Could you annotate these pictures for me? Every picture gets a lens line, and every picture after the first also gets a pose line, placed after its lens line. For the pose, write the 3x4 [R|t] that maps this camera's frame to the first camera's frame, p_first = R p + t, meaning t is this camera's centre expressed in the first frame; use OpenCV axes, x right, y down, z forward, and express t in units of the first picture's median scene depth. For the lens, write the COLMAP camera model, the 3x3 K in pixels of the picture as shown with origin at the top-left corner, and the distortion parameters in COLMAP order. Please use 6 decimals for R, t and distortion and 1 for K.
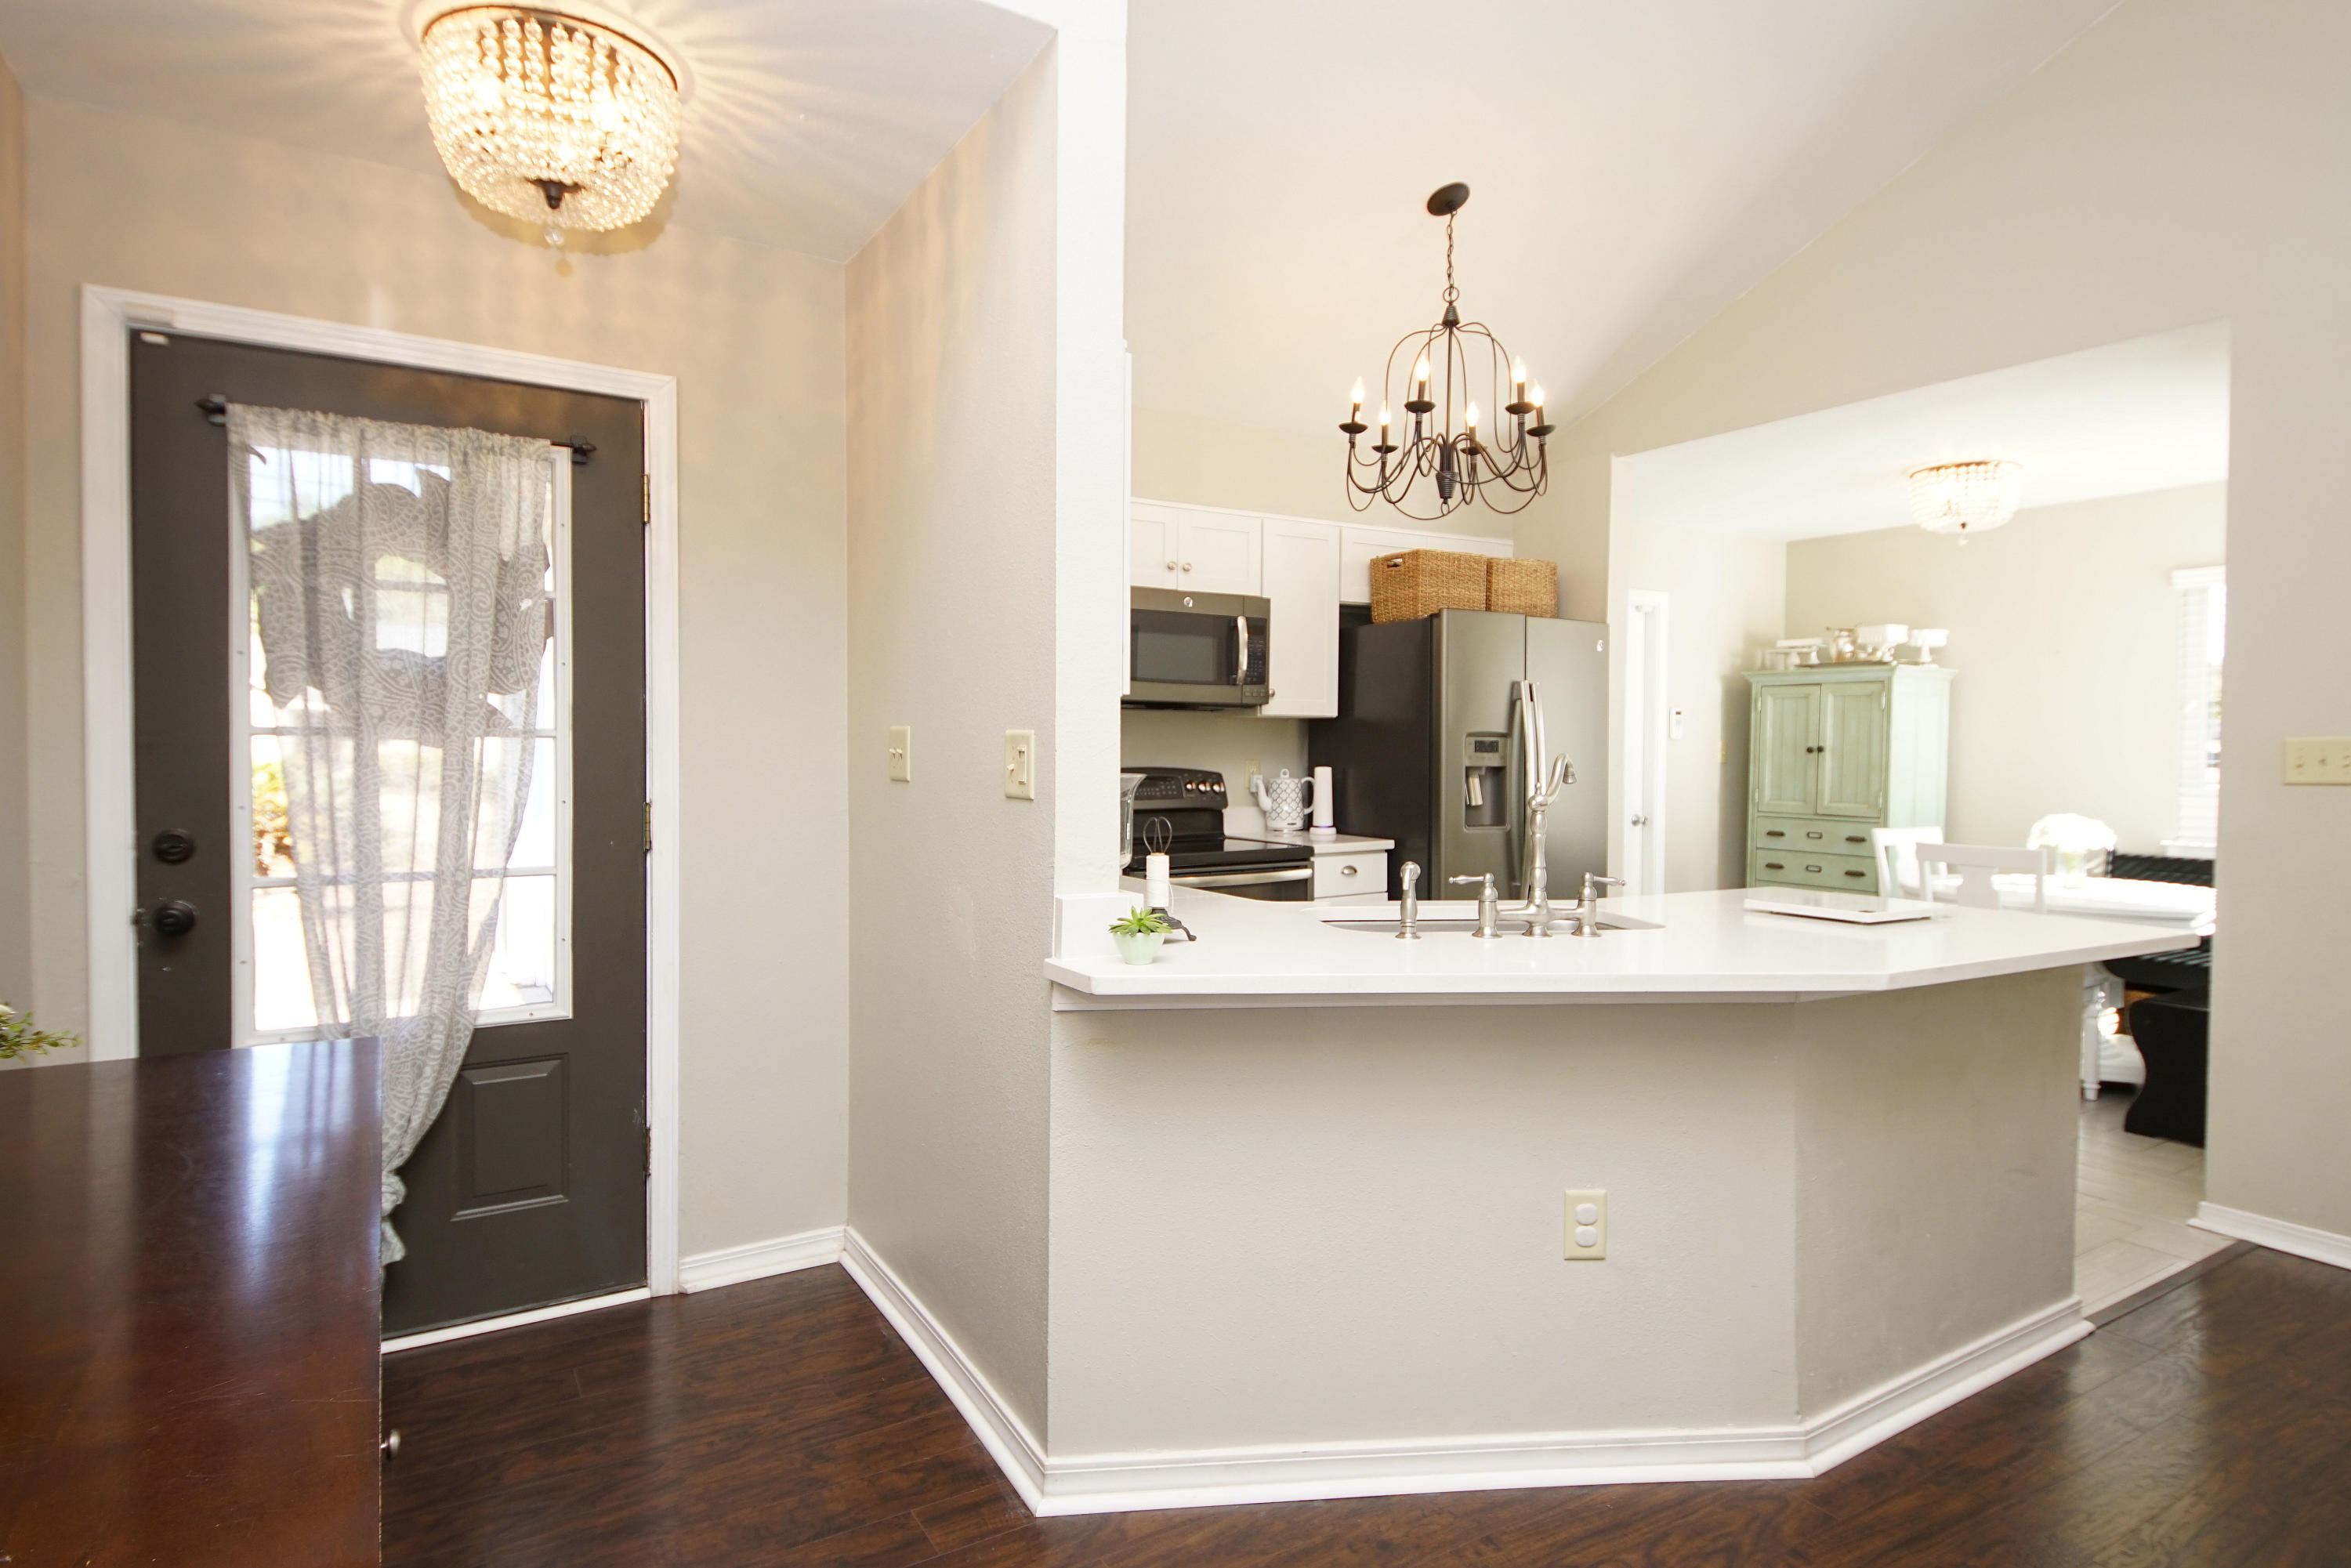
lens RADIAL K [[1256.2, 0, 1158.5], [0, 1256.2, 771.6], [0, 0, 1]] dist [0.039745, -0.038684]
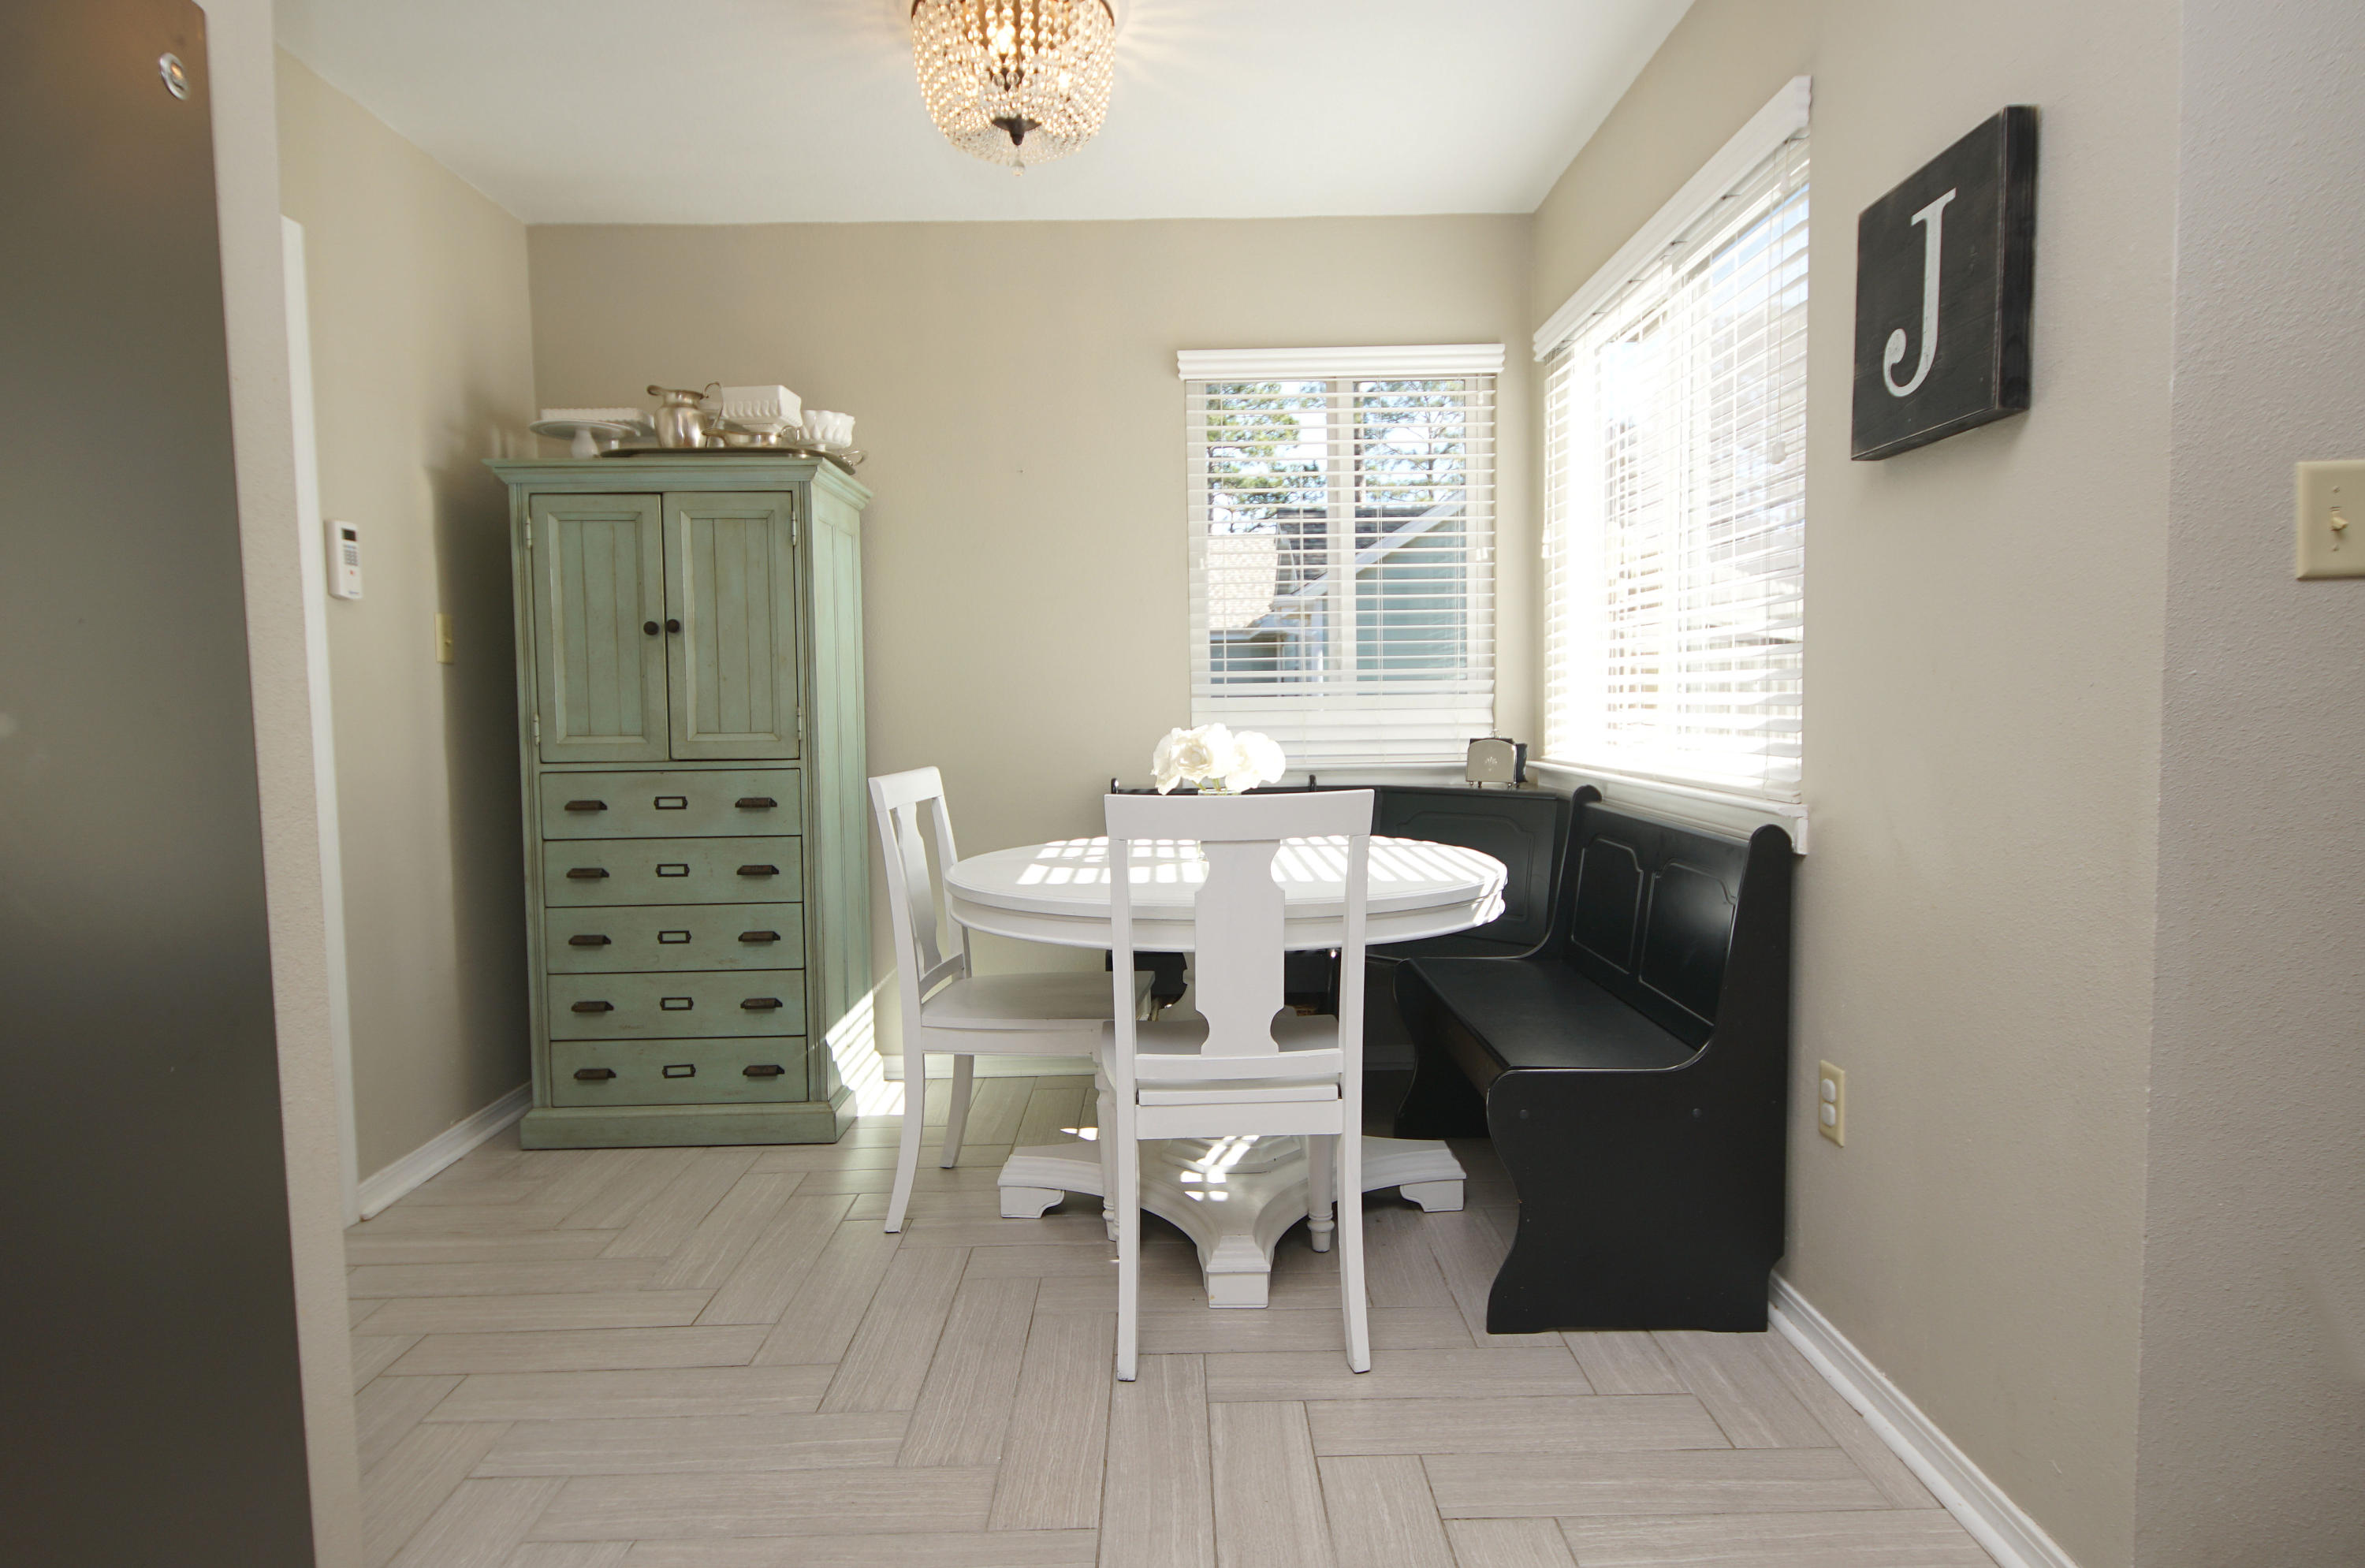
lens RADIAL K [[1316.1, 0, 1182.5], [0, 1316.1, 784.0], [0, 0, 1]] dist [0.025103, -0.000241]
pose [[0.503715, -0.072409, 0.860830, 0.233144], [0.037717, 0.997374, 0.061824, 0.024953], [-0.863046, 0.001326, 0.505124, 0.752259]]
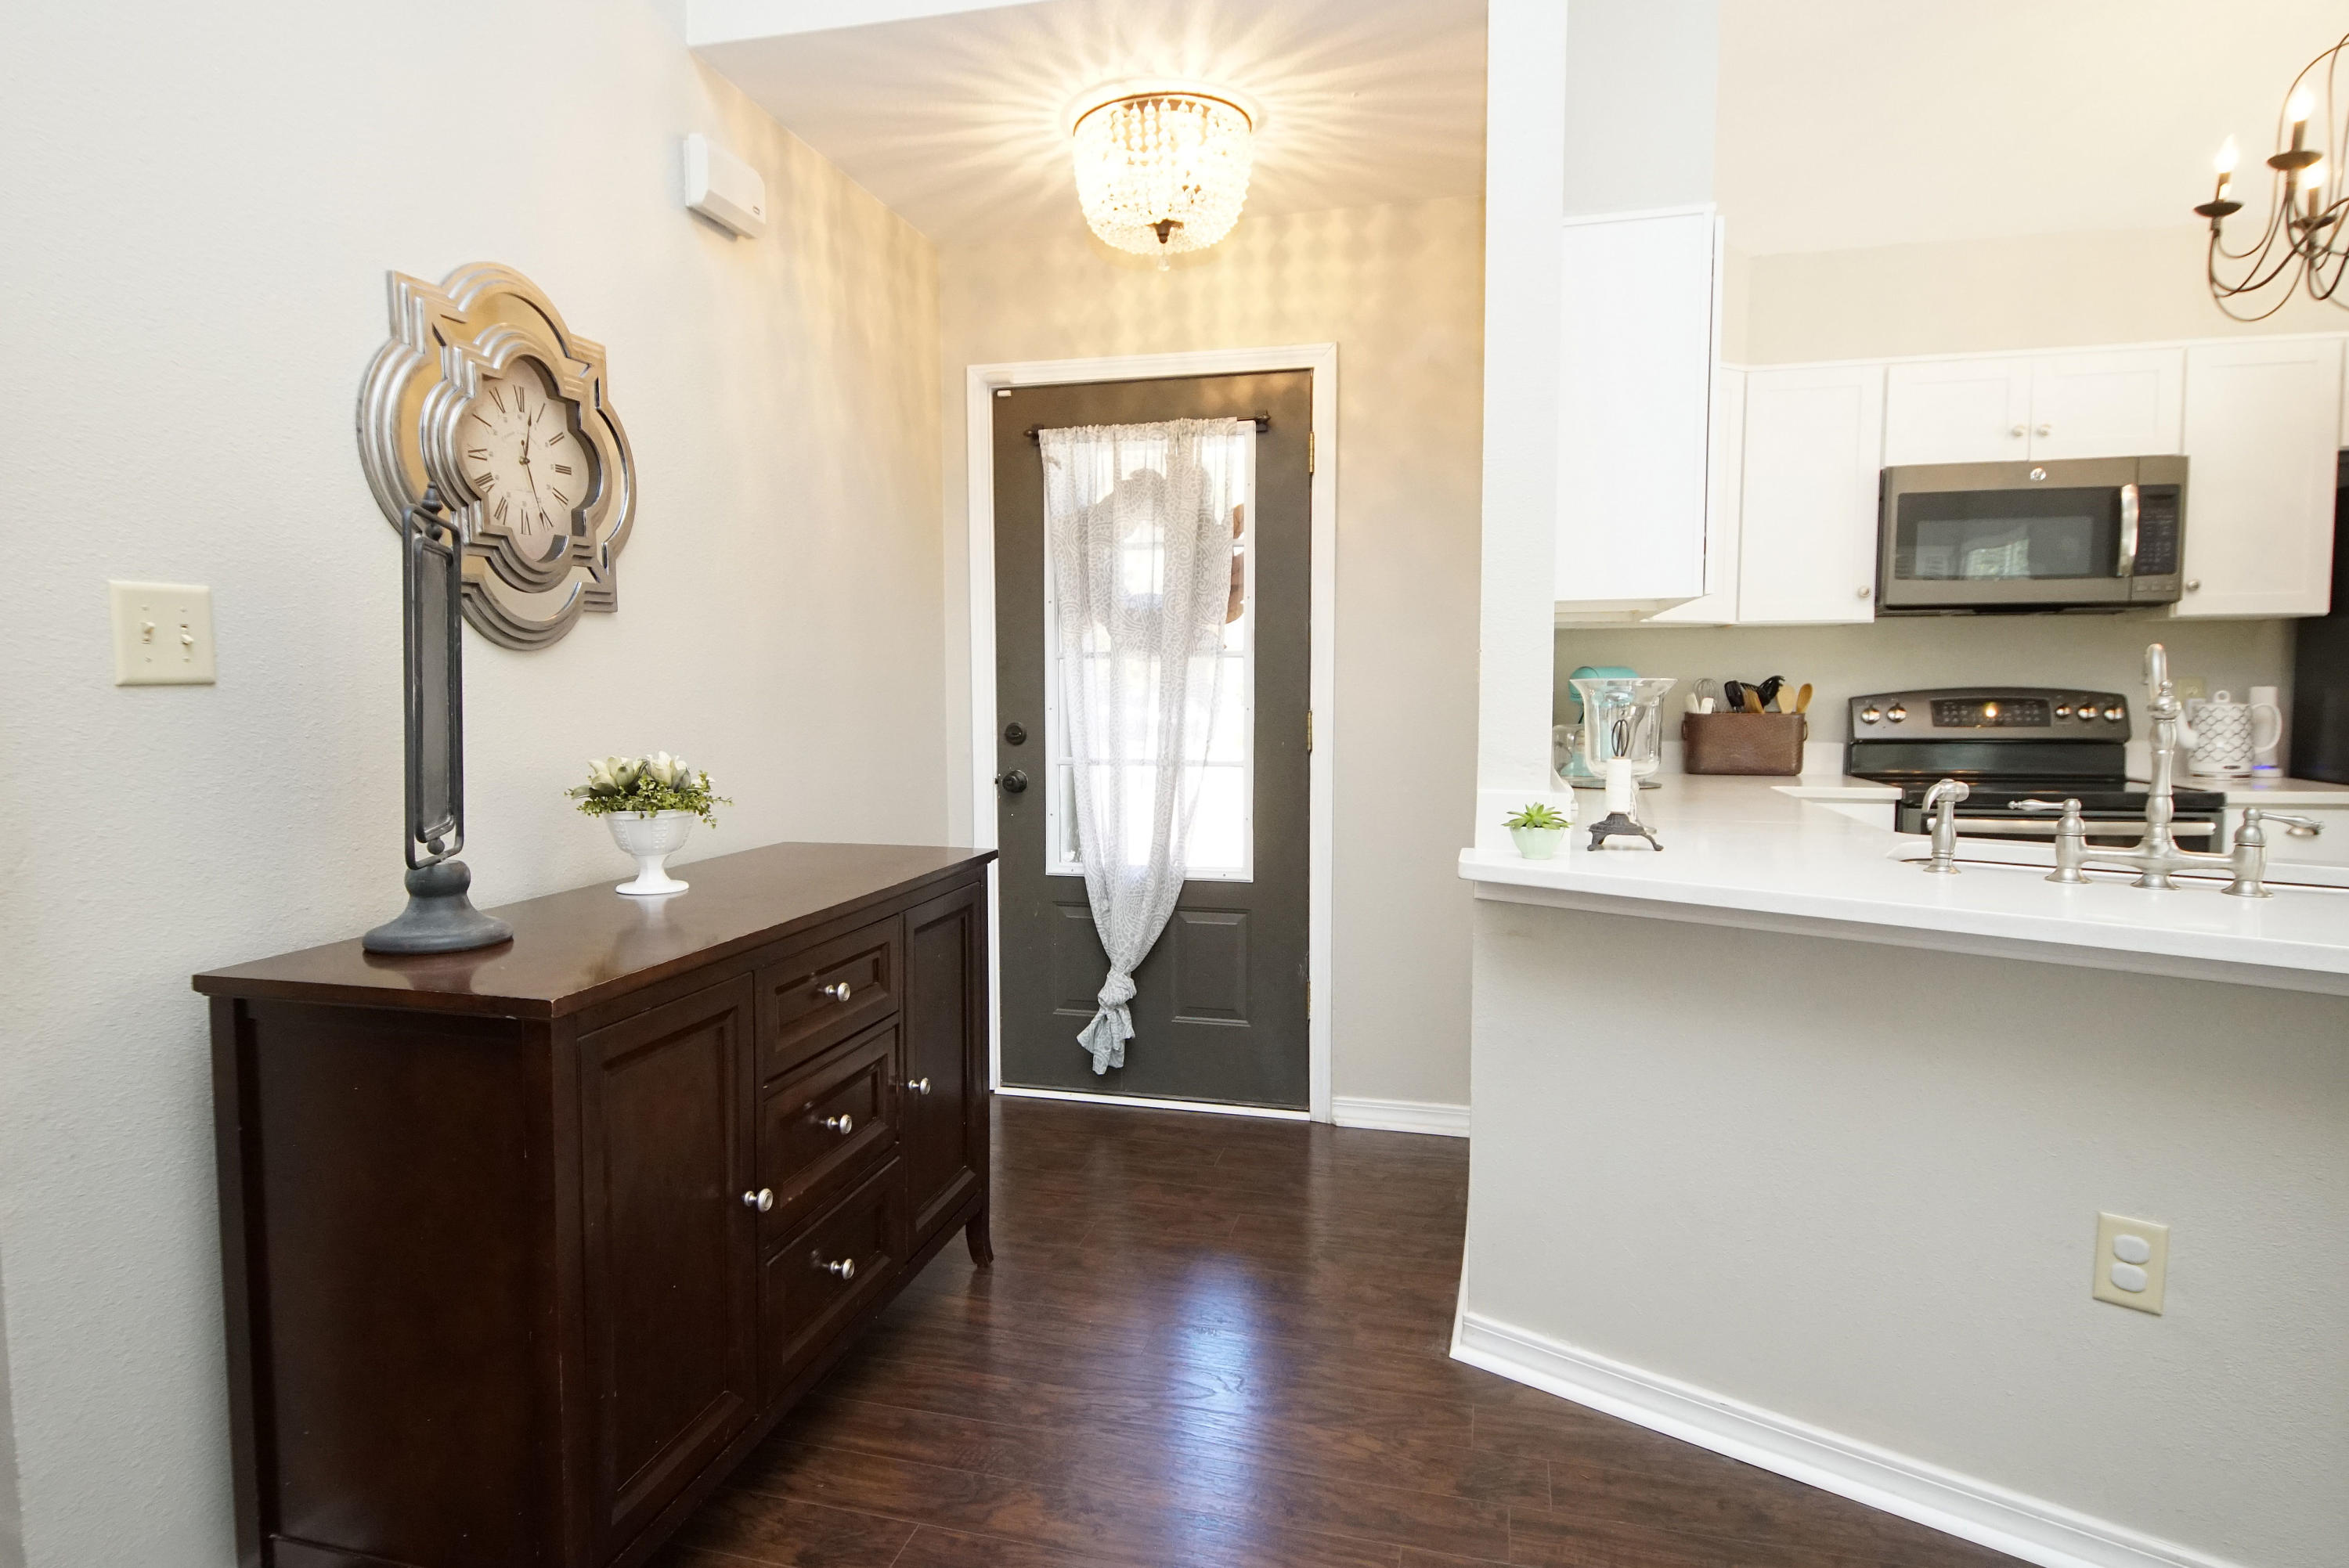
lens RADIAL K [[1300.4, 0, 1133.4], [0, 1300.4, 774.8], [0, 0, 1]] dist [0.034677, -0.033422]
pose [[0.690032, 0.040680, -0.722635, 0.224160], [-0.007486, 0.998767, 0.049076, 0.015690], [0.723740, -0.028455, 0.689485, 0.018772]]
